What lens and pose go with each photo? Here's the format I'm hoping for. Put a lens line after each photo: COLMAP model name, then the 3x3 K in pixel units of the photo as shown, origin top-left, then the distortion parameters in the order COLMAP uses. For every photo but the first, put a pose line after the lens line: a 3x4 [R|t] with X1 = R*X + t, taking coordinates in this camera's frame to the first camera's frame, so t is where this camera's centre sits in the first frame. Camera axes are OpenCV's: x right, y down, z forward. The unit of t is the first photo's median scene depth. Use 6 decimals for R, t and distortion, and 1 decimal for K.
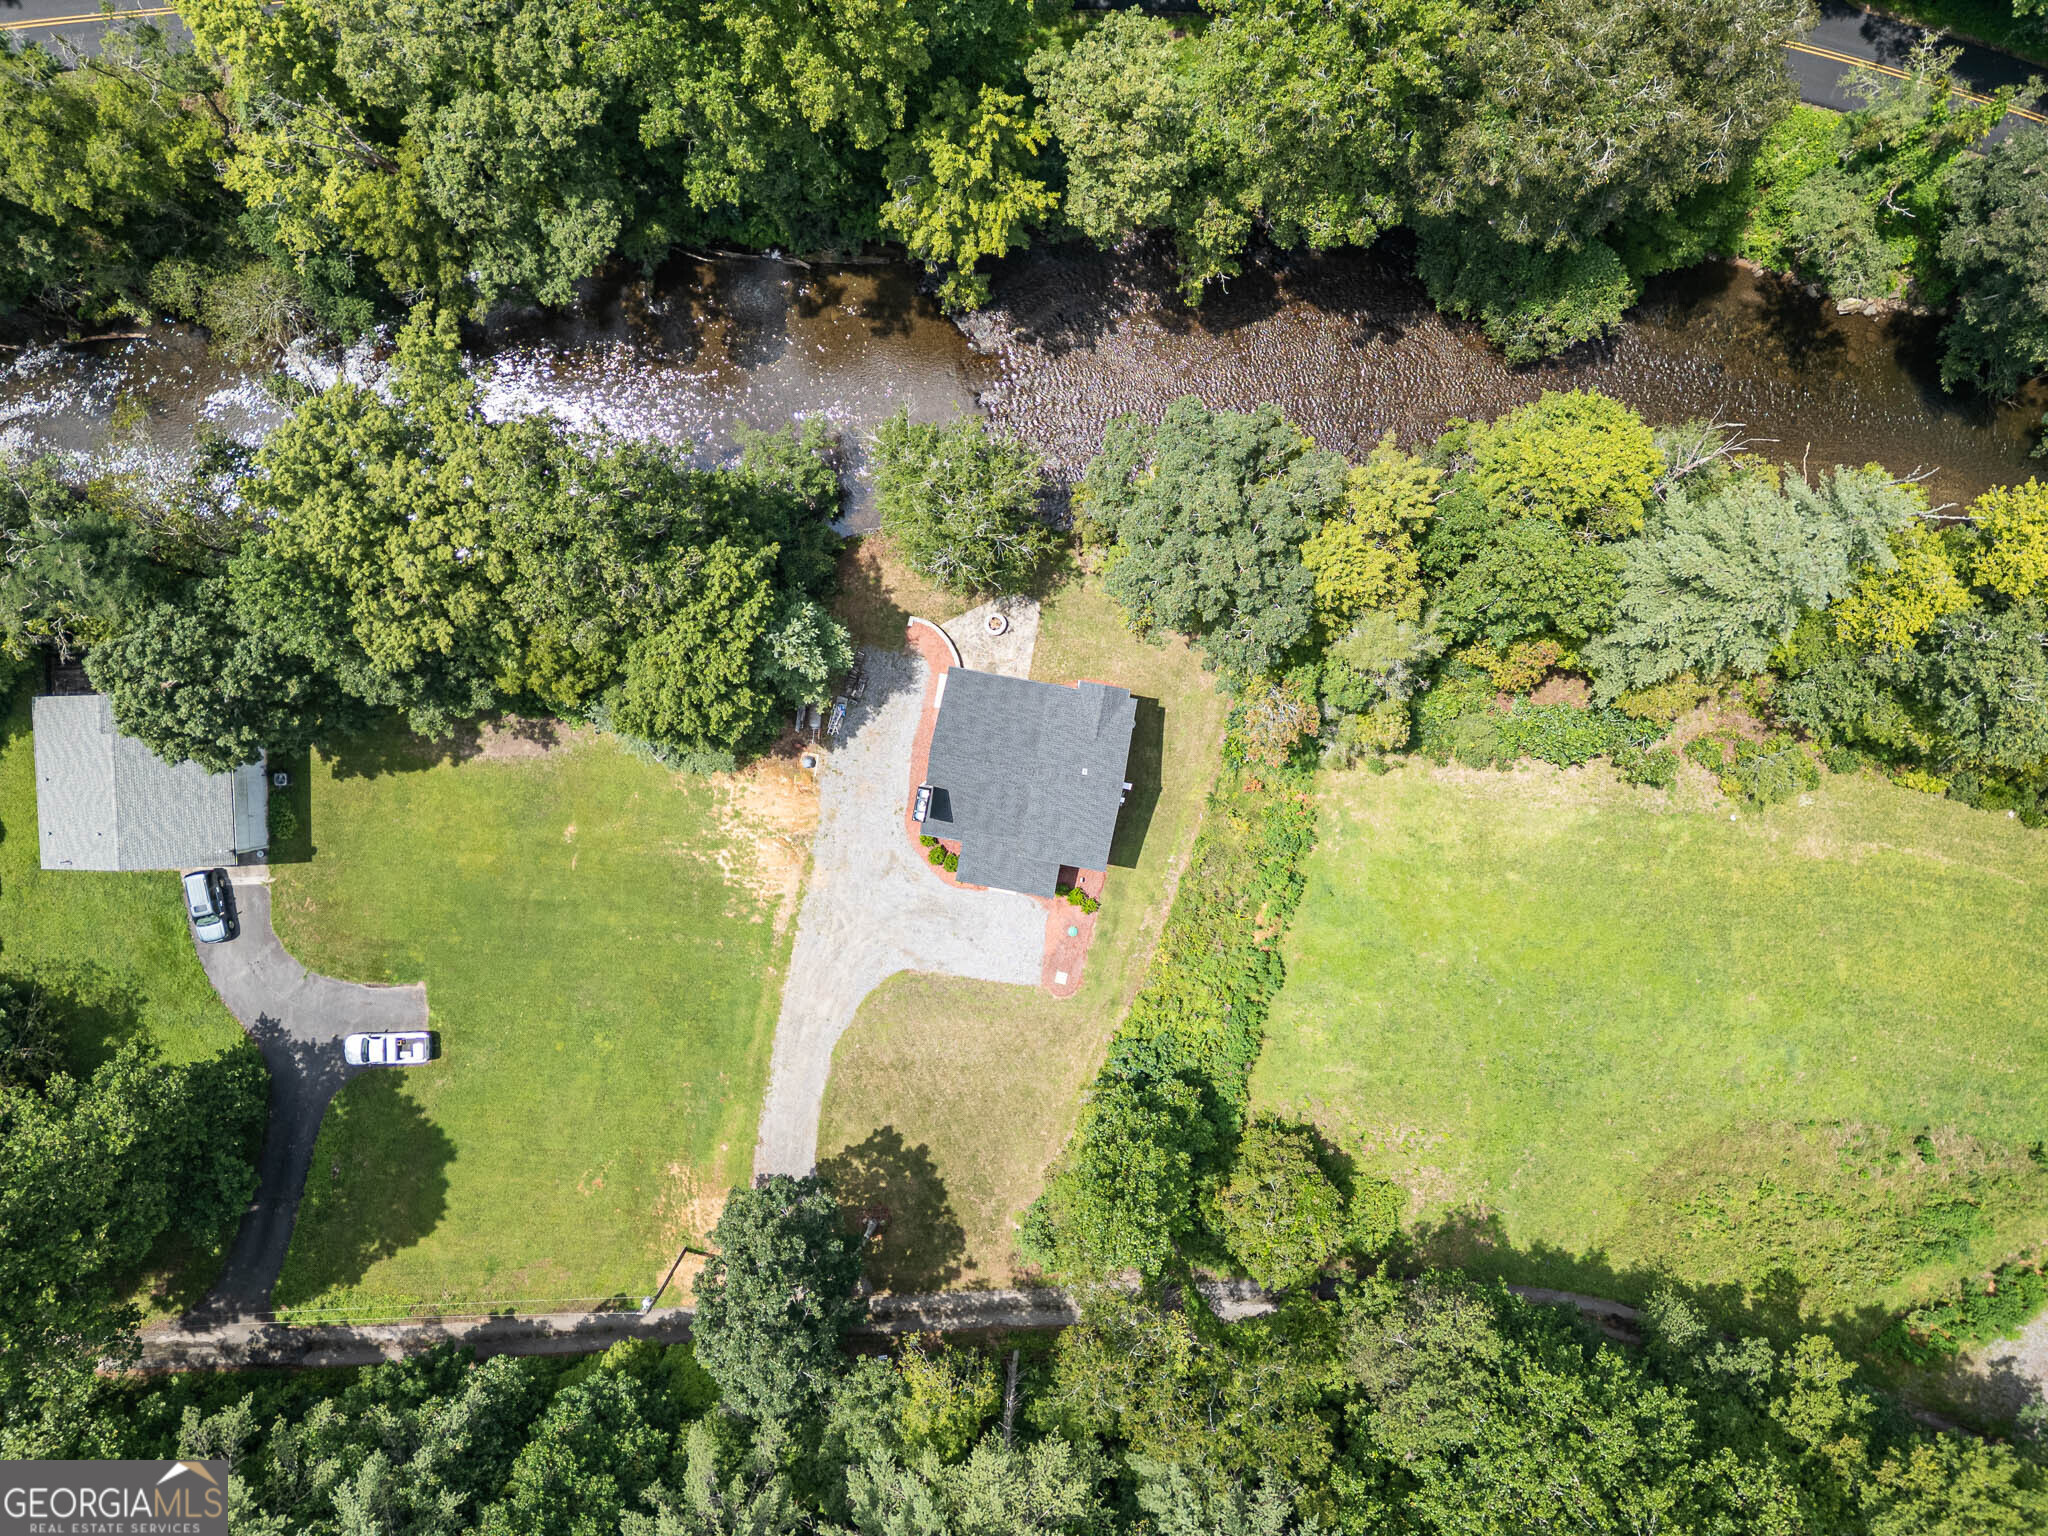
lens RADIAL K [[1435.0, 0, 1027.0], [0, 1435.0, 760.4], [0, 0, 1]] dist [0.072619, -0.067002]
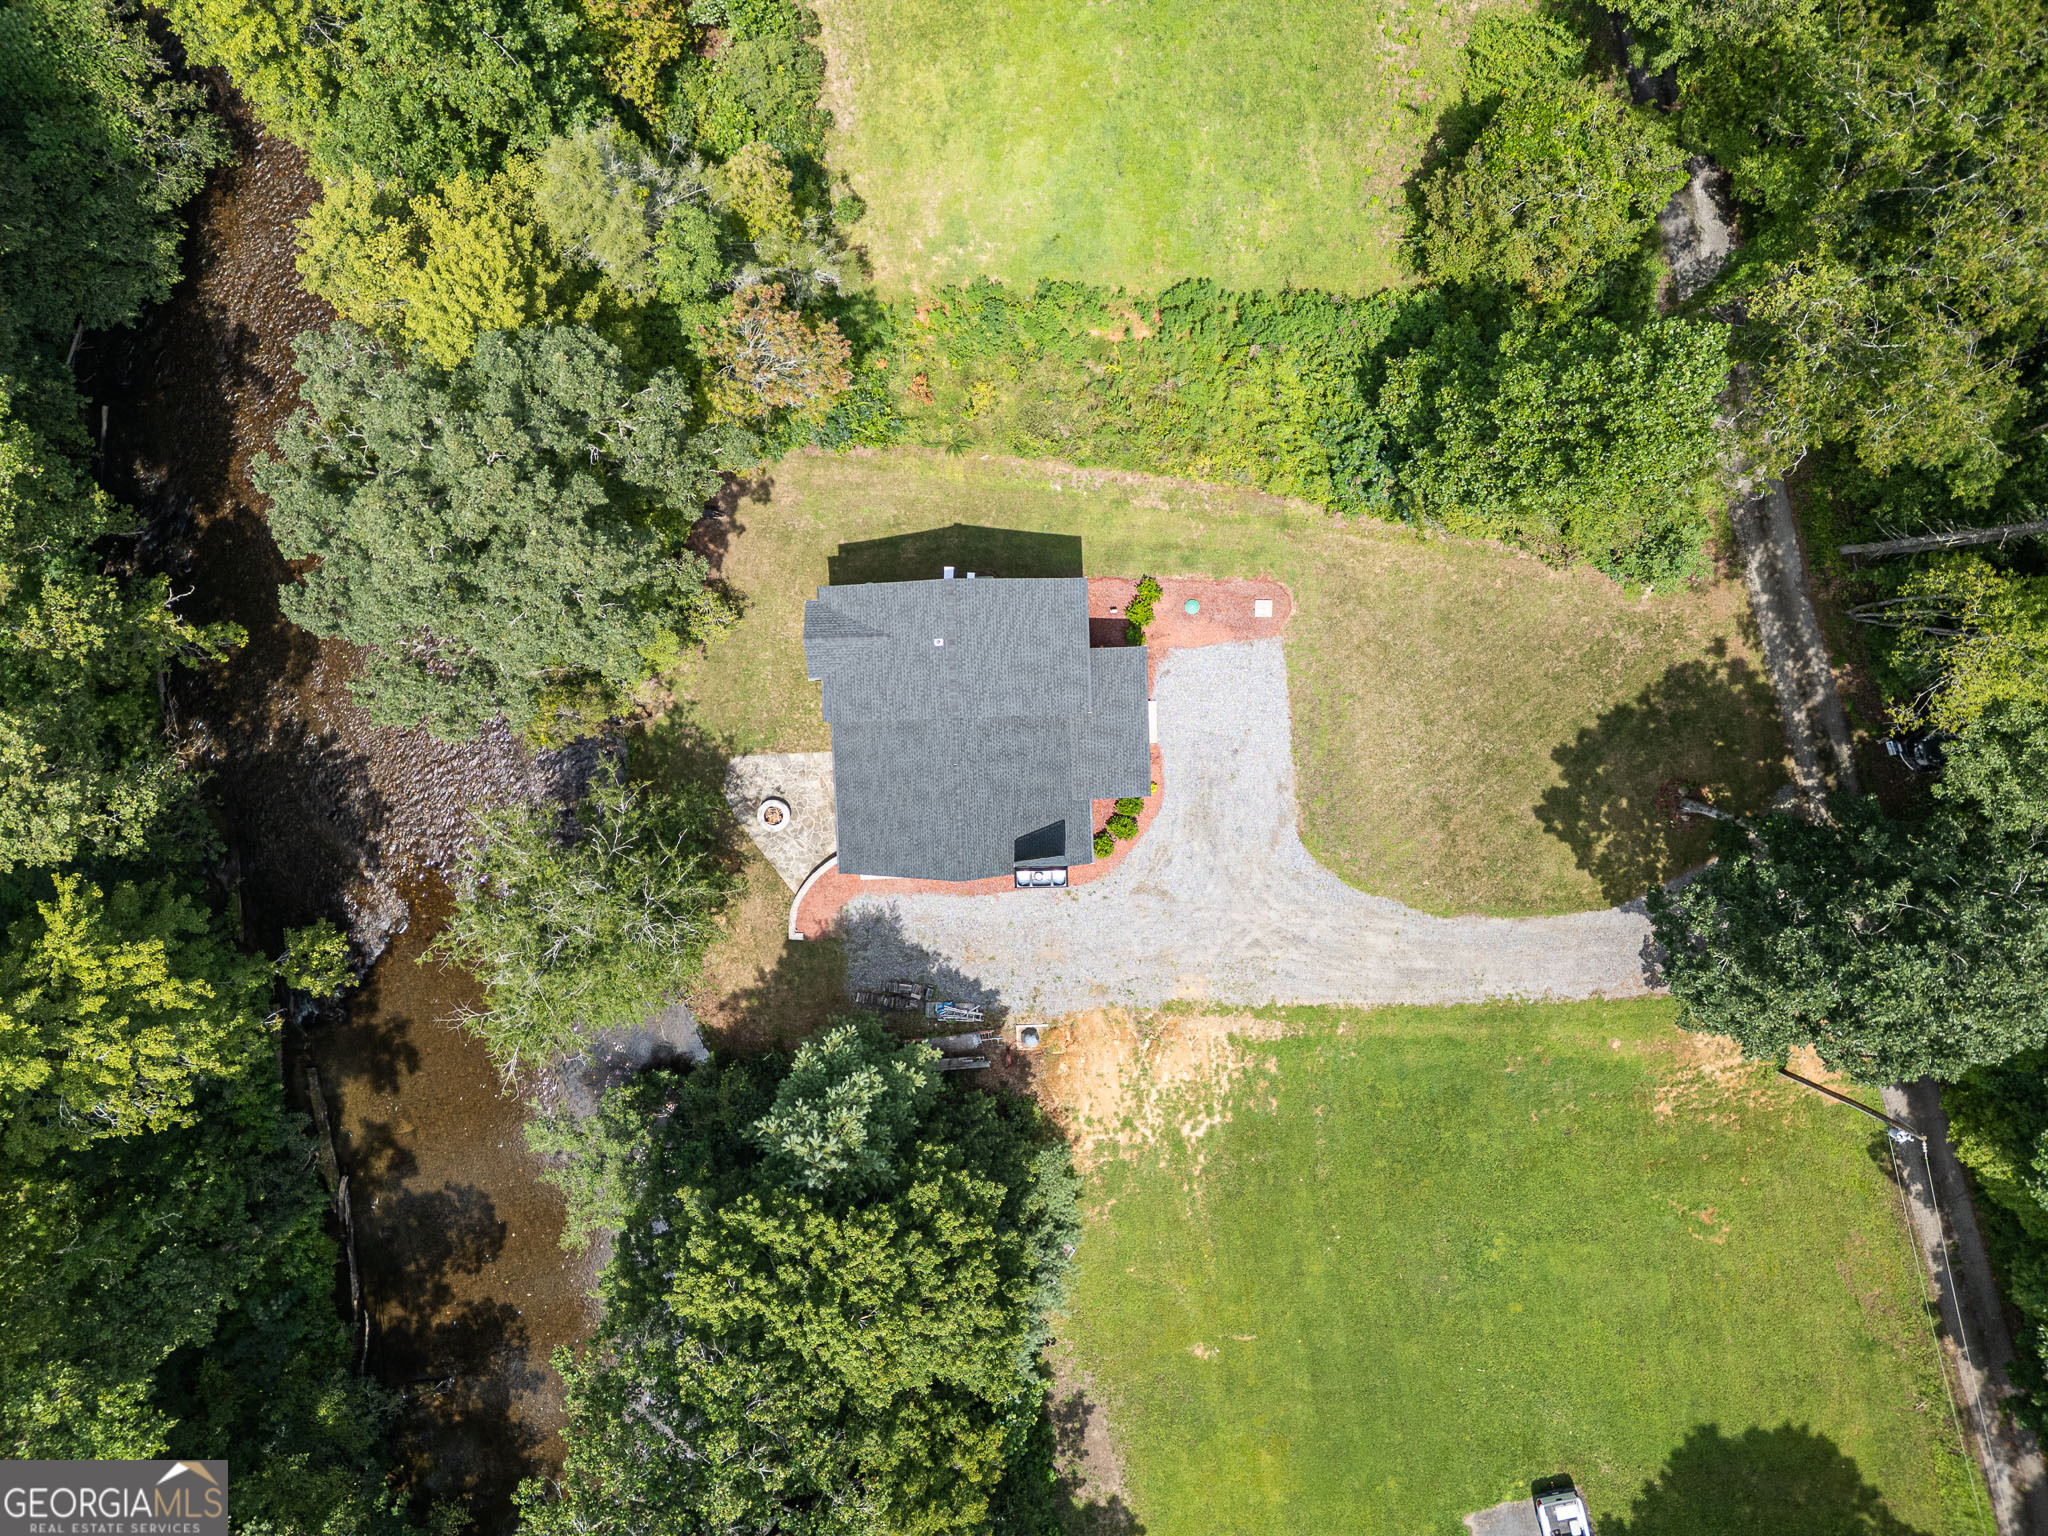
lens RADIAL K [[1435.0, 0, 1013.6], [0, 1435.0, 761.3], [0, 0, 1]] dist [0.072619, -0.067002]
pose [[-0.214233, -0.976109, -0.036255, 0.003567], [0.975731, -0.212133, -0.054308, 0.059369], [0.045319, -0.047010, 0.997866, 0.322841]]
